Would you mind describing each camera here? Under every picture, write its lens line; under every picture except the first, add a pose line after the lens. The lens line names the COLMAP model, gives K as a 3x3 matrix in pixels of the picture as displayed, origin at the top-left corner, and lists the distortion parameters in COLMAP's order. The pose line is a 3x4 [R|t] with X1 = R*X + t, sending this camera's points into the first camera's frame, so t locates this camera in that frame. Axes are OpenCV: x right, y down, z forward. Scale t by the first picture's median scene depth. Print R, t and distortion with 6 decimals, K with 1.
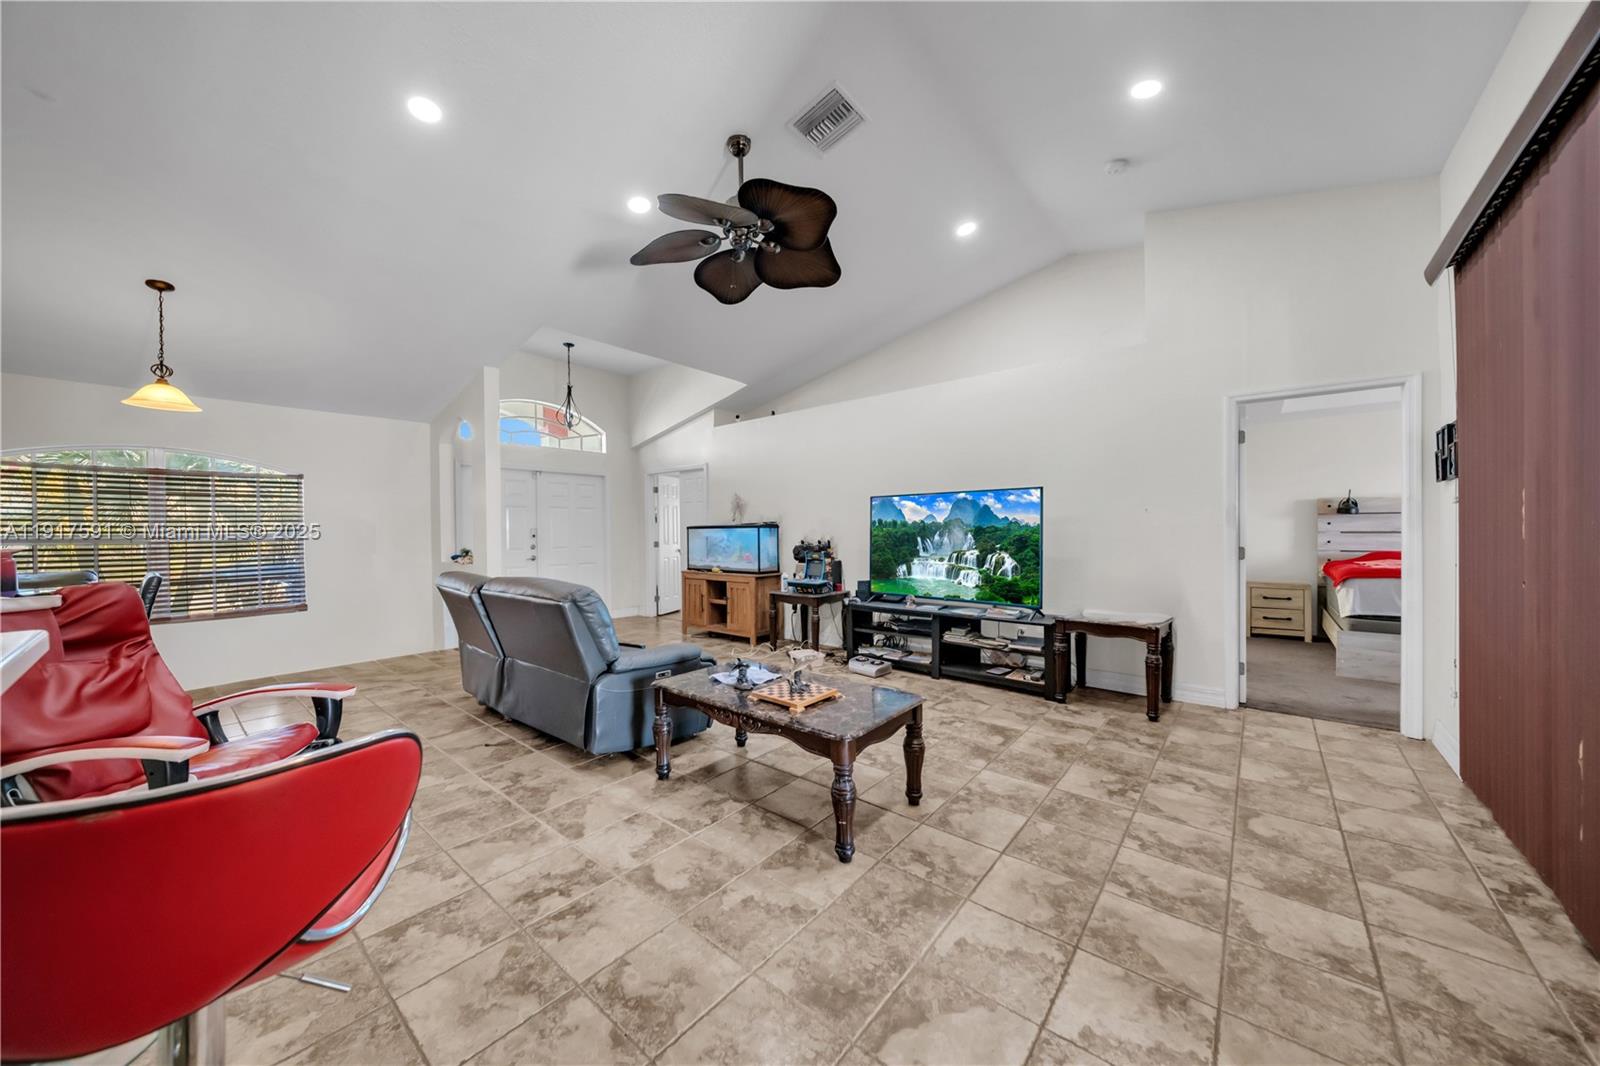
lens RADIAL K [[552.5, 0, 794.4], [0, 552.5, 535.6], [0, 0, 1]] dist [0.000893, -0.001457]
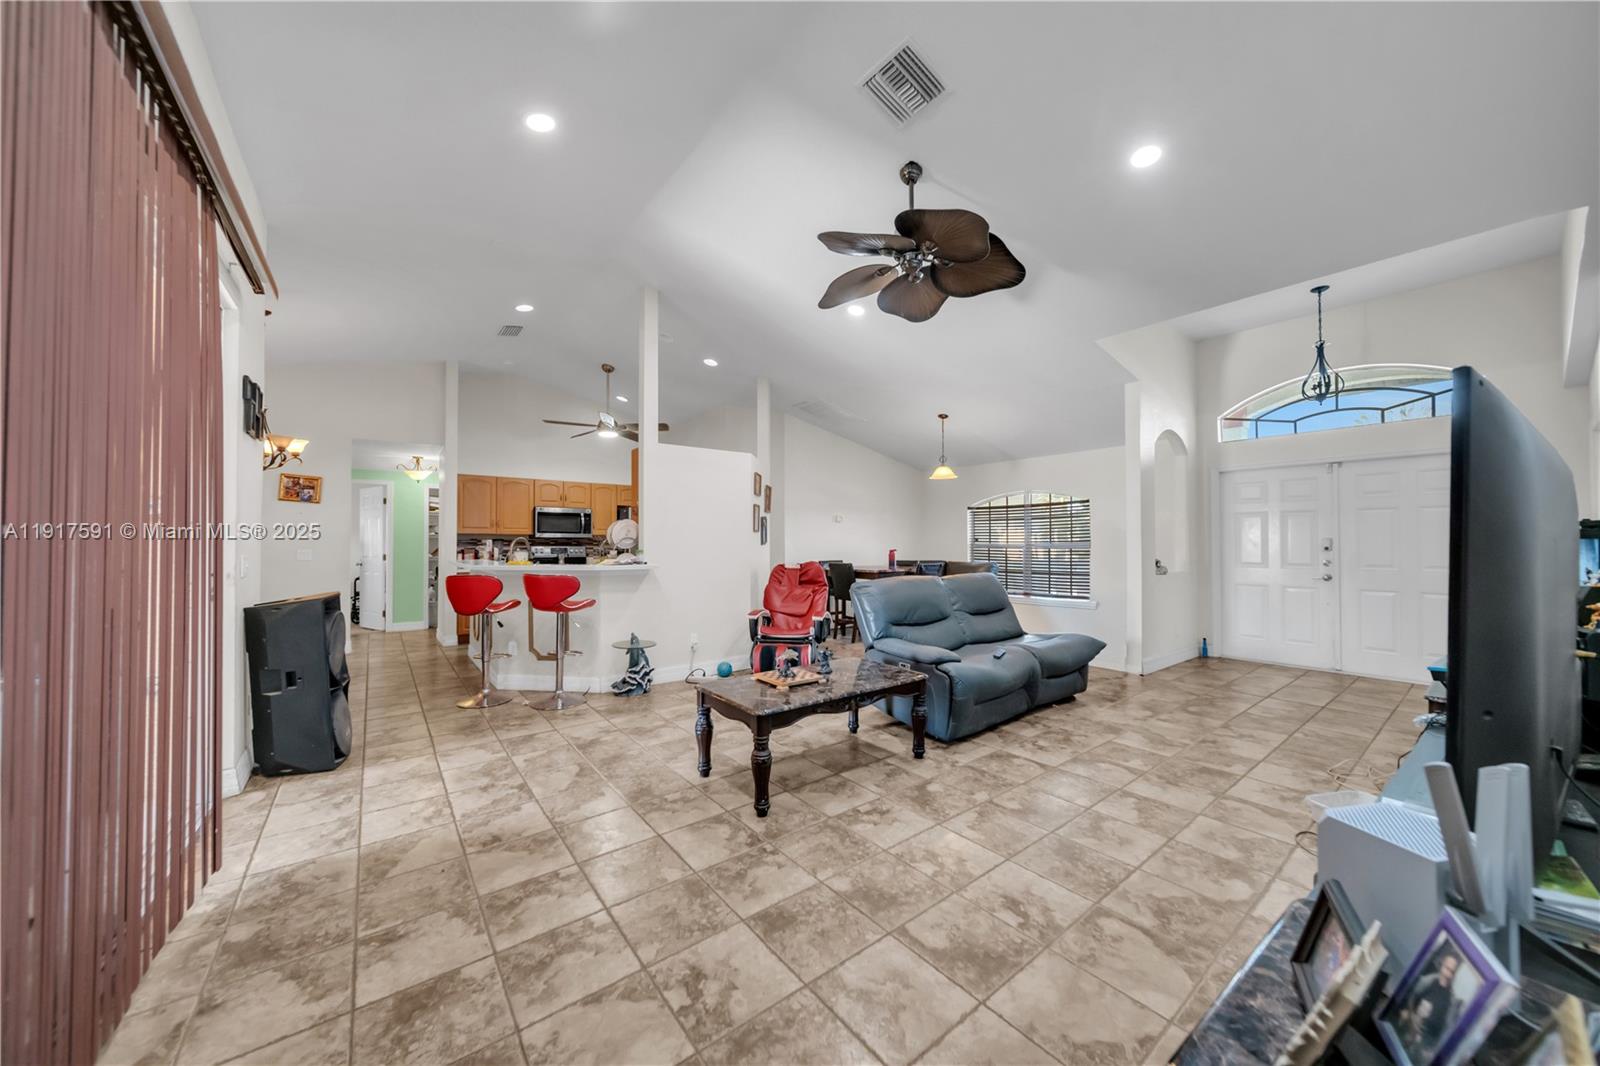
lens RADIAL K [[552.5, 0, 798.8], [0, 552.5, 534.0], [0, 0, 1]] dist [0.000893, -0.001457]
pose [[-0.215967, -0.009109, -0.976358, 0.694395], [-0.007637, 0.999942, -0.007639, -0.013291], [0.976371, 0.005807, -0.216024, 0.745092]]
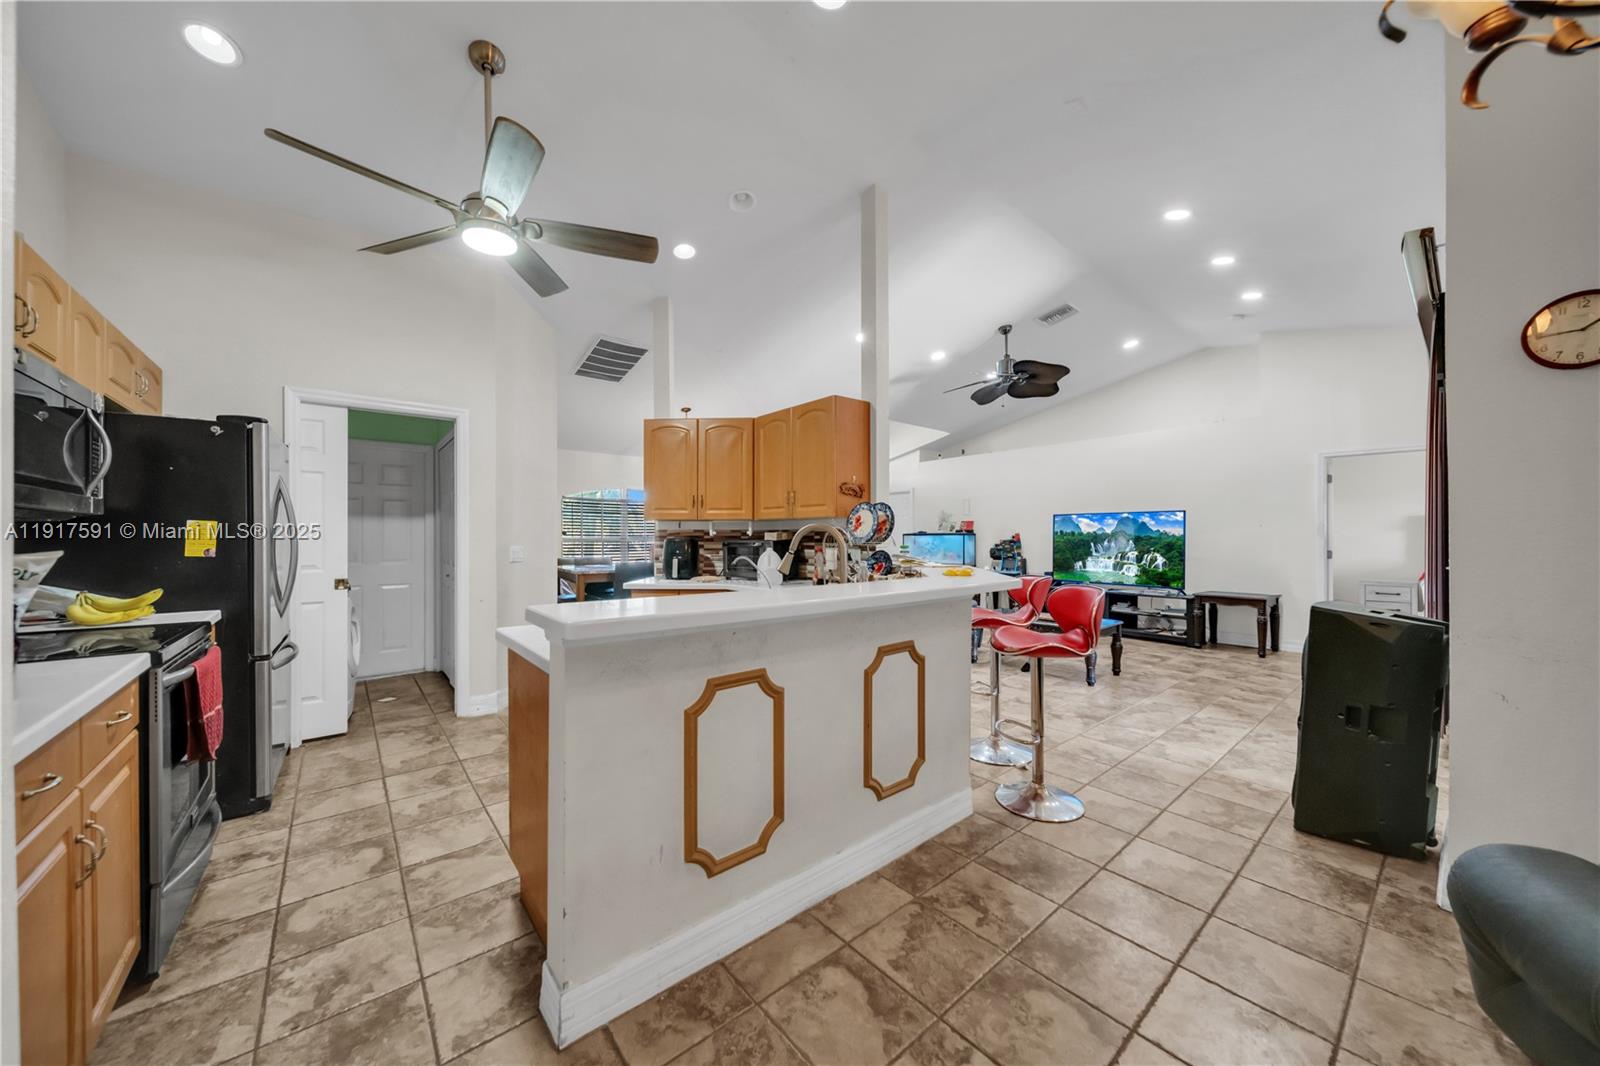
lens RADIAL K [[552.5, 0, 794.7], [0, 552.5, 536.0], [0, 0, 1]] dist [0.000893, -0.001457]
pose [[0.983934, 0.007824, -0.178359, -0.331659], [-0.009763, 0.999902, -0.009997, 0.008349], [0.178264, 0.011578, 0.983915, -0.678972]]
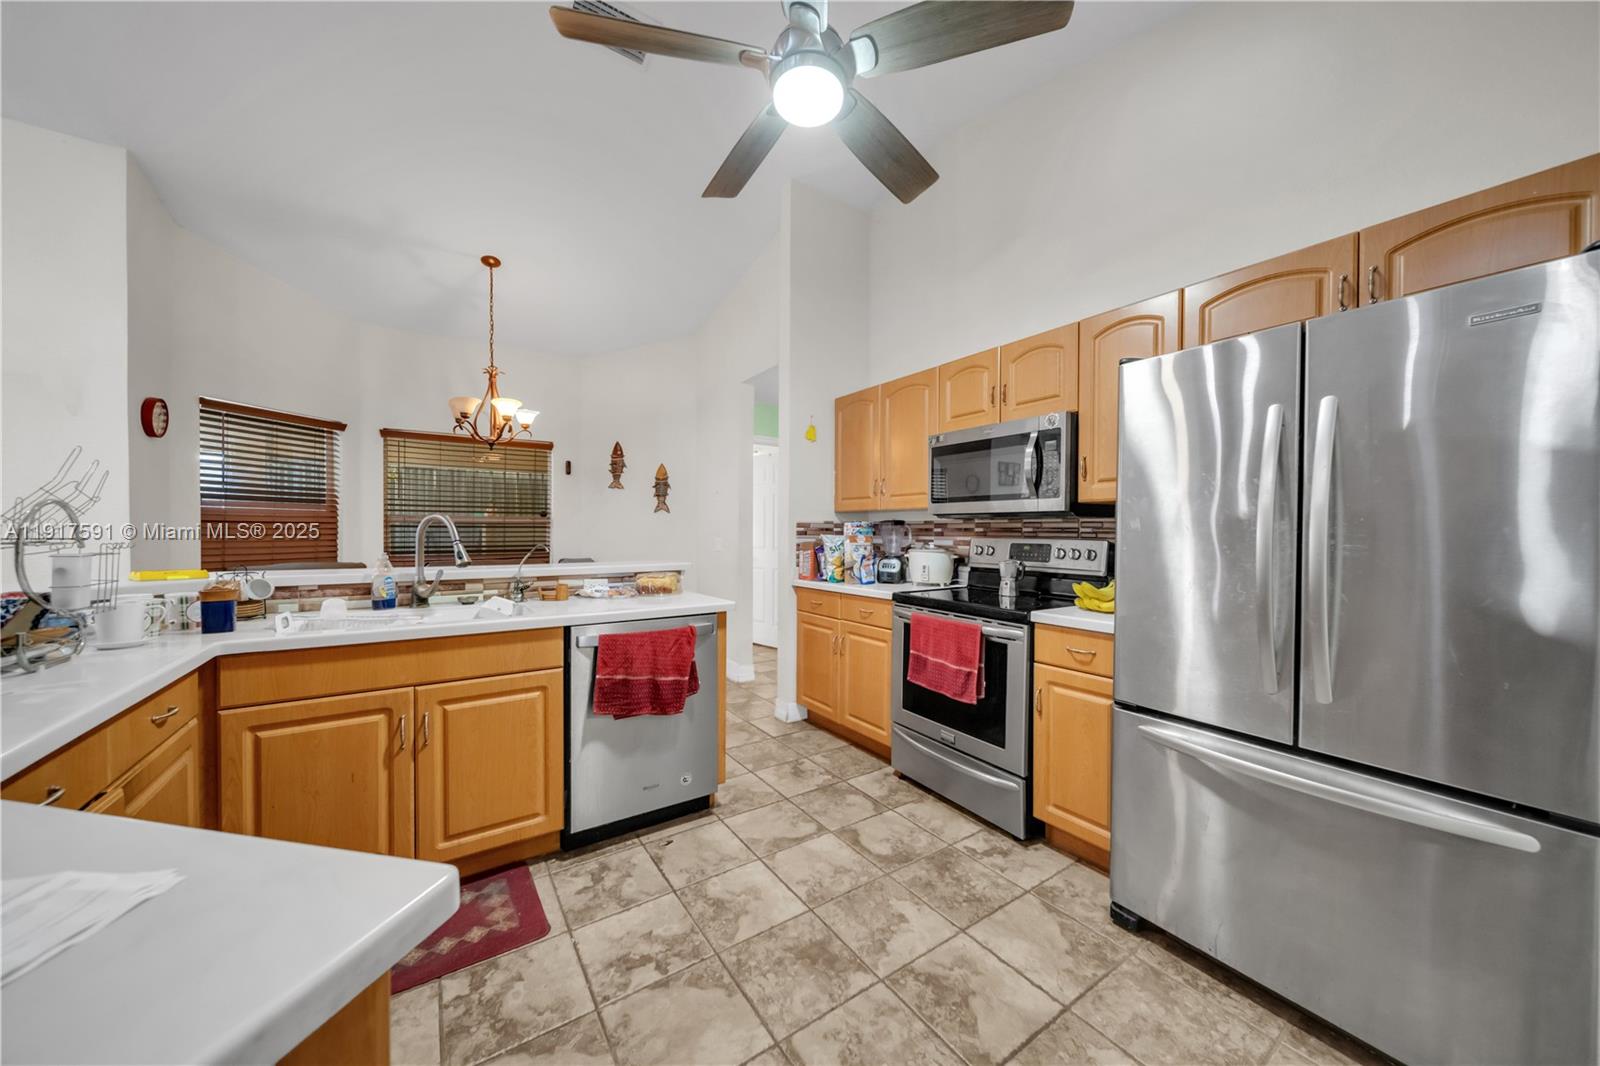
lens RADIAL K [[552.5, 0, 798.8], [0, 552.5, 536.6], [0, 0, 1]] dist [0.000893, -0.001457]
pose [[-0.960826, 0.001519, 0.277148, -0.869011], [0.006387, 0.999841, 0.016663, 0.005489], [-0.277078, 0.017780, -0.960683, 0.245645]]
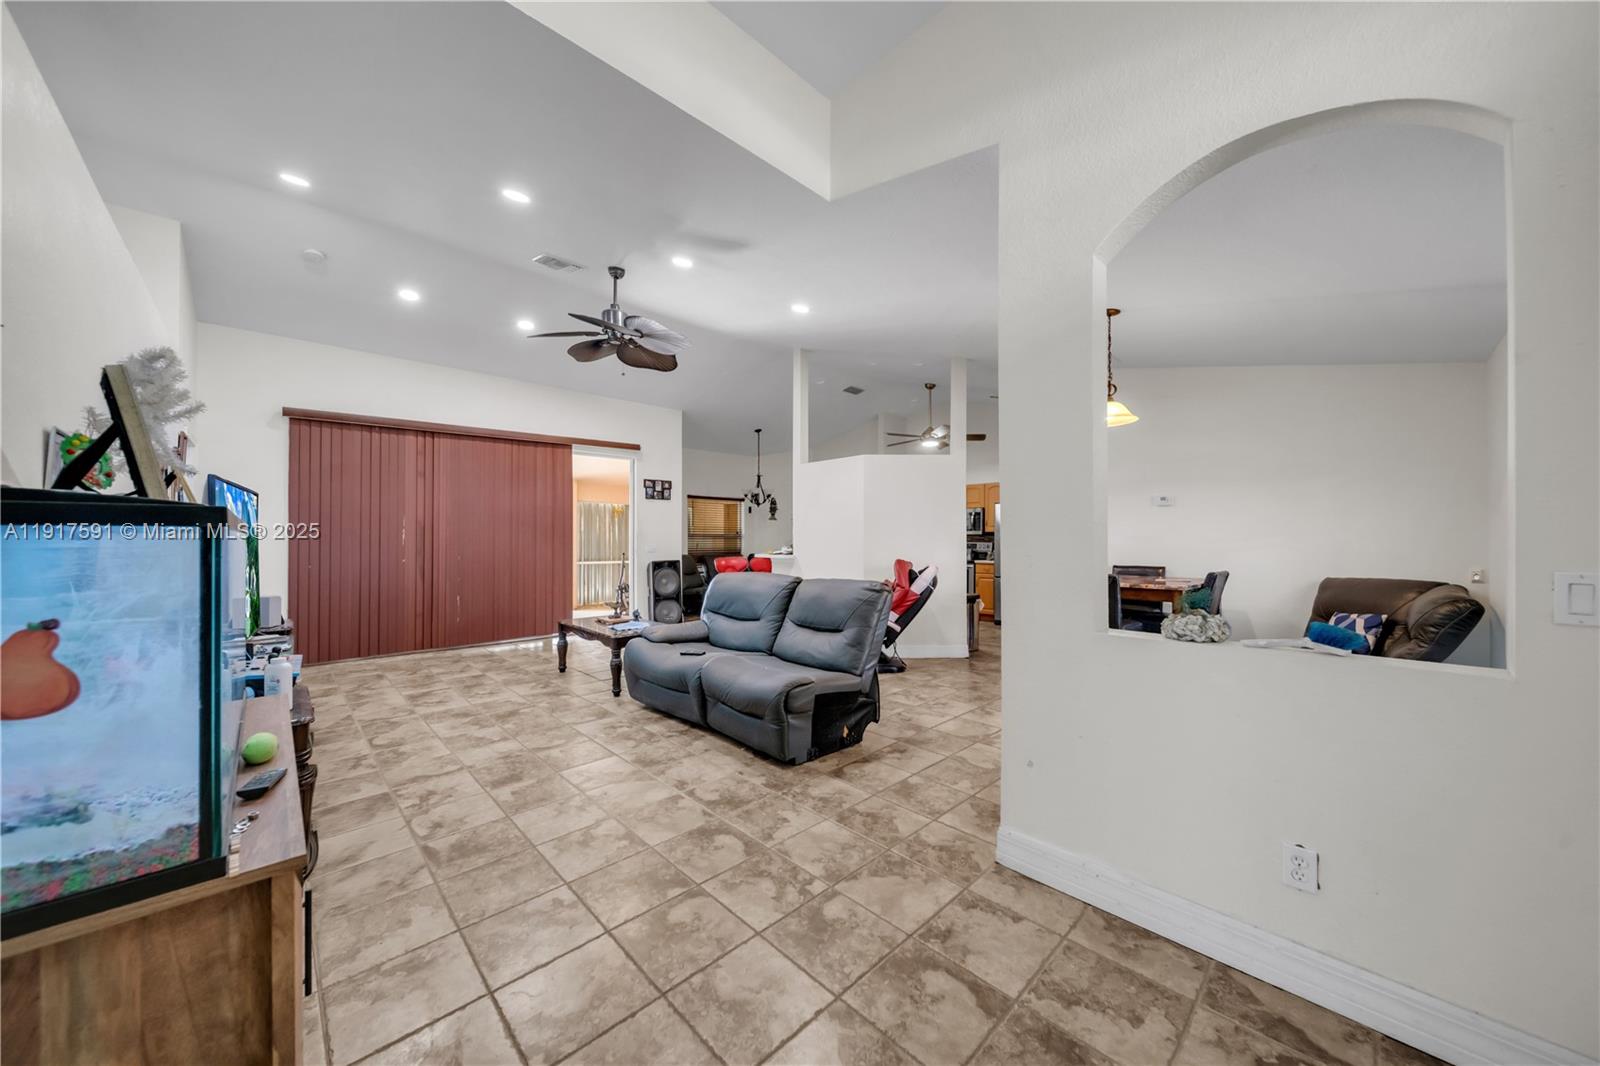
lens RADIAL K [[552.5, 0, 796.9], [0, 552.5, 535.4], [0, 0, 1]] dist [0.000893, -0.001457]
pose [[-0.994112, 0.009186, 0.107963, -0.518287], [0.009472, 0.999953, 0.002141, -0.015769], [-0.107939, 0.003151, -0.994153, 1.727558]]
